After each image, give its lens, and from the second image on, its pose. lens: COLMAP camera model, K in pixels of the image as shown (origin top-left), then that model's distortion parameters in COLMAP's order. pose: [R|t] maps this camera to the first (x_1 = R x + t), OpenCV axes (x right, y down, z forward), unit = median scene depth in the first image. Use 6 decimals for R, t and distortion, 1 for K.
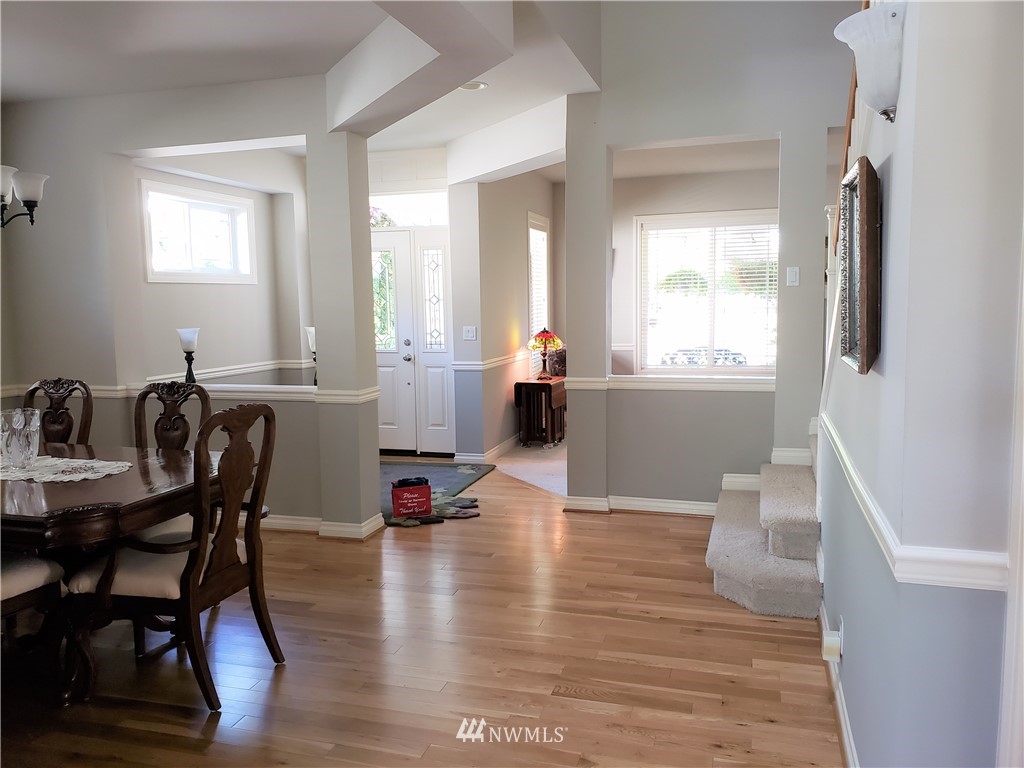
lens RADIAL K [[791.7, 0, 514.1], [0, 791.7, 378.7], [0, 0, 1]] dist [0.032657, -0.056451]
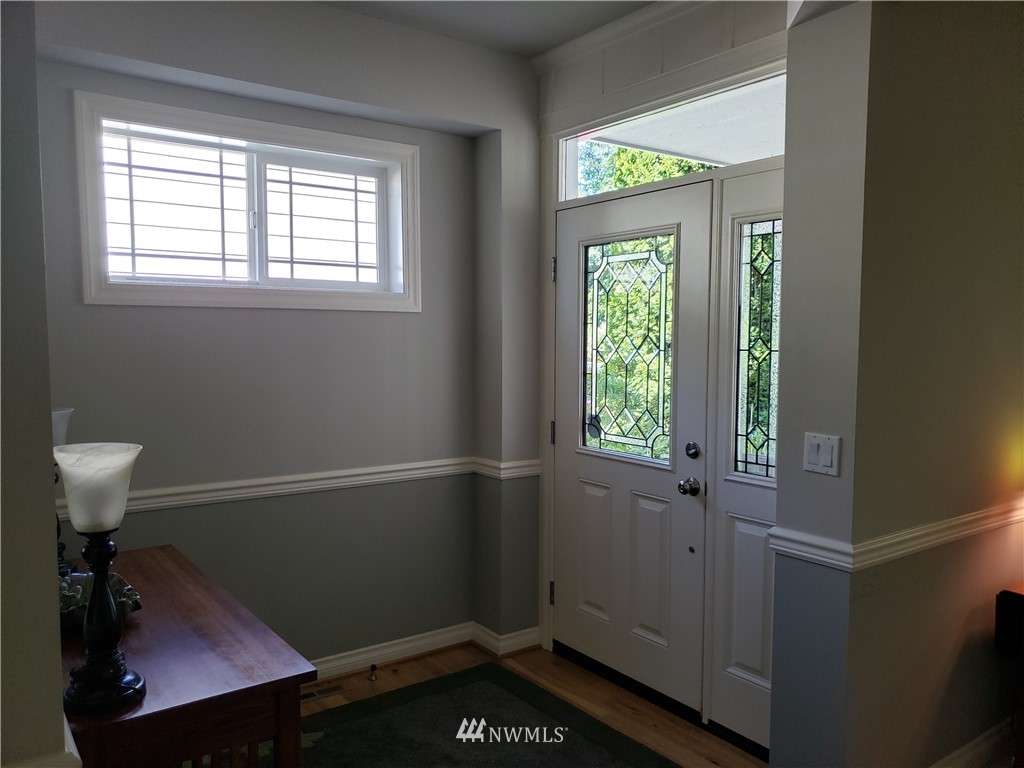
lens RADIAL K [[791.7, 0, 529.6], [0, 791.7, 385.7], [0, 0, 1]] dist [0.032657, -0.056451]
pose [[0.803596, 0.057333, -0.592407, 0.040449], [-0.075899, 0.997095, -0.006459, -0.070866], [0.590315, 0.050153, 0.805613, 0.617295]]
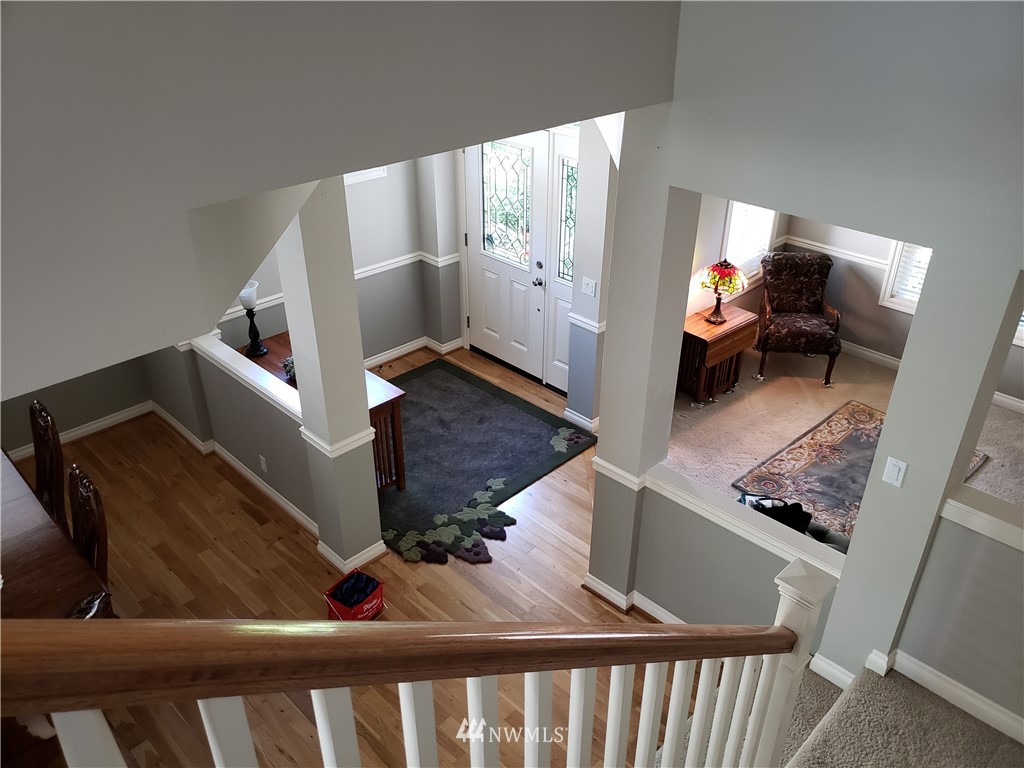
lens RADIAL K [[791.7, 0, 515.2], [0, 791.7, 384.6], [0, 0, 1]] dist [0.032657, -0.056451]
pose [[0.879087, 0.254992, -0.402722, 0.216285], [-0.064171, 0.900500, 0.430095, -0.293992], [0.472322, -0.352247, 0.807981, 0.261901]]
